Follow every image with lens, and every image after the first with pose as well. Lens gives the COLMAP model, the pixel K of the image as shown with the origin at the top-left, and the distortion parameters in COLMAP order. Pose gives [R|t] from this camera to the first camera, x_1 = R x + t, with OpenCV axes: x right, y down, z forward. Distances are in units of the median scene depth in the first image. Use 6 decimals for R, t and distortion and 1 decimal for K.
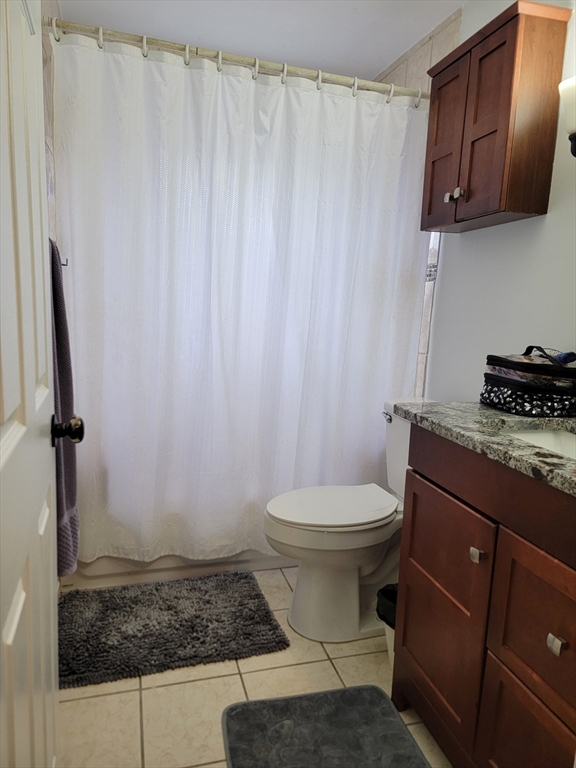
lens RADIAL K [[527.3, 0, 279.3], [0, 527.3, 397.6], [0, 0, 1]] dist [0.085636, -0.068837]
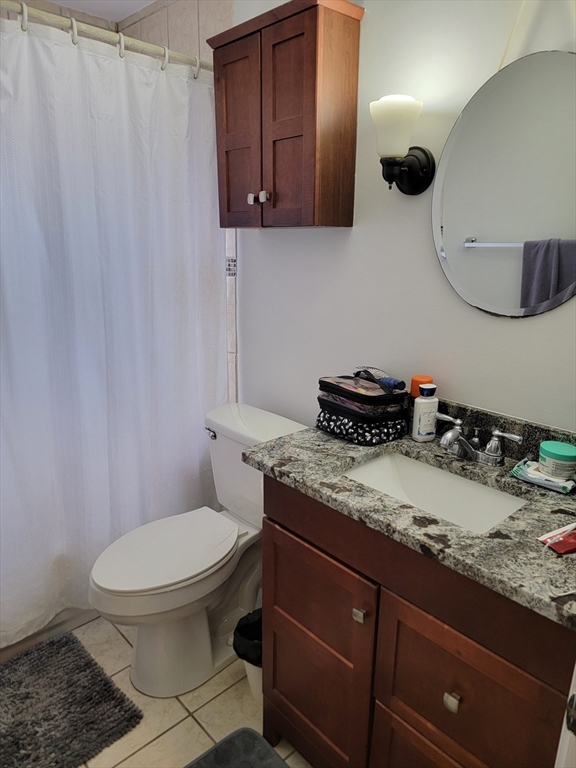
lens RADIAL K [[527.3, 0, 287.8], [0, 527.3, 391.9], [0, 0, 1]] dist [0.085636, -0.068837]
pose [[0.886791, -0.153806, 0.435826, -0.071854], [0.098809, 0.984291, 0.146314, -0.167109], [-0.451484, -0.086687, 0.888058, 0.132389]]
